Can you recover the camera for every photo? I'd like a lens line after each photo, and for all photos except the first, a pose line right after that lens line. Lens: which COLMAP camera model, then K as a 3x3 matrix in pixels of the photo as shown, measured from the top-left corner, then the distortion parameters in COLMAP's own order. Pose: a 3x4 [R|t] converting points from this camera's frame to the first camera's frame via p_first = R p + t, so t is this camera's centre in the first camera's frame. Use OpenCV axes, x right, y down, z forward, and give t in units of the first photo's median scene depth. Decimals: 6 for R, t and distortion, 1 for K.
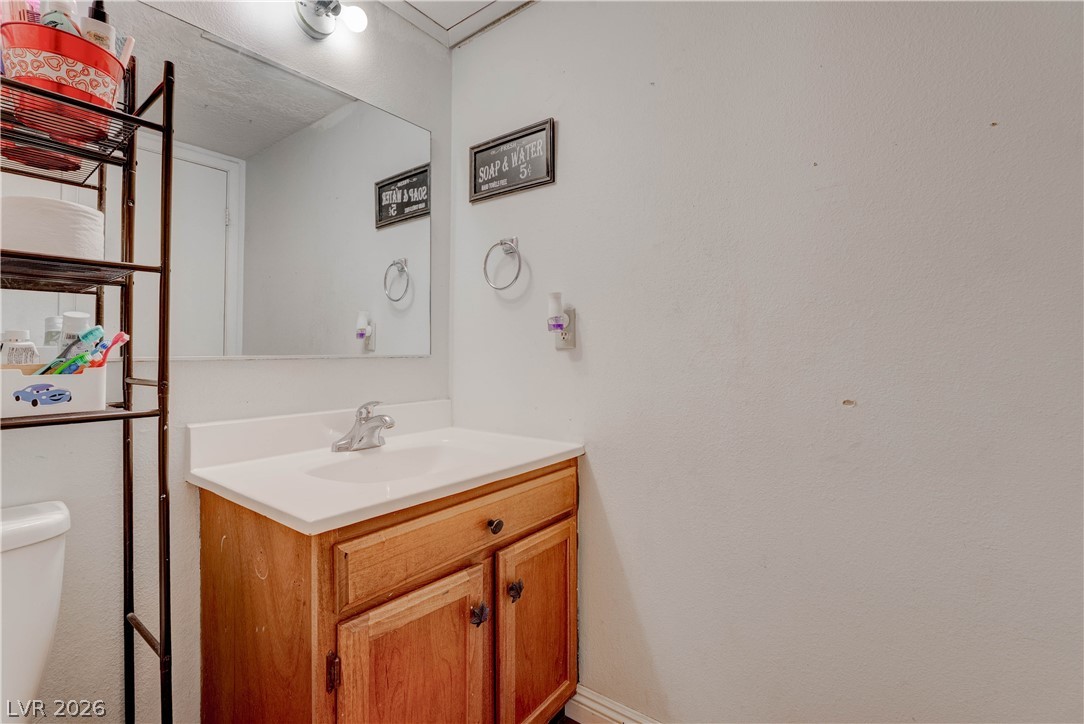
lens RADIAL K [[495.0, 0, 540.9], [0, 495.0, 354.3], [0, 0, 1]] dist [0.001131, 0.000844]
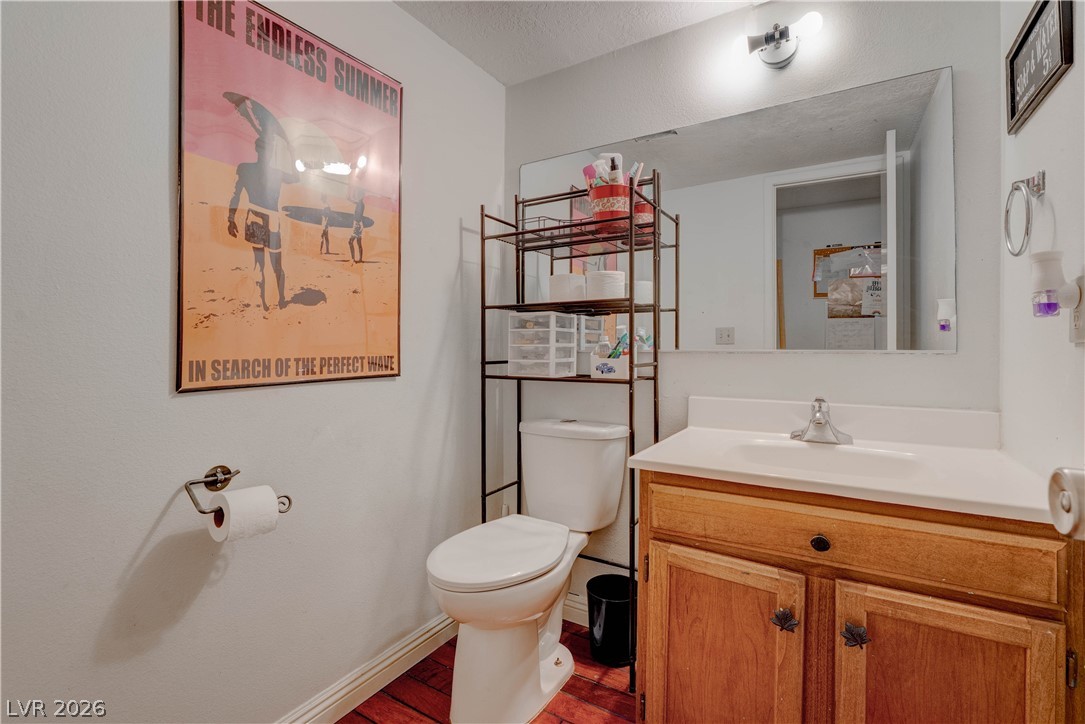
lens RADIAL K [[495.5, 0, 542.5], [0, 495.5, 354.4], [0, 0, 1]] dist [0.001131, 0.000844]
pose [[0.120283, 0.017216, -0.992590, 0.871970], [-0.004935, 0.999848, 0.016744, -0.006248], [0.992727, 0.002884, 0.120349, 0.469561]]
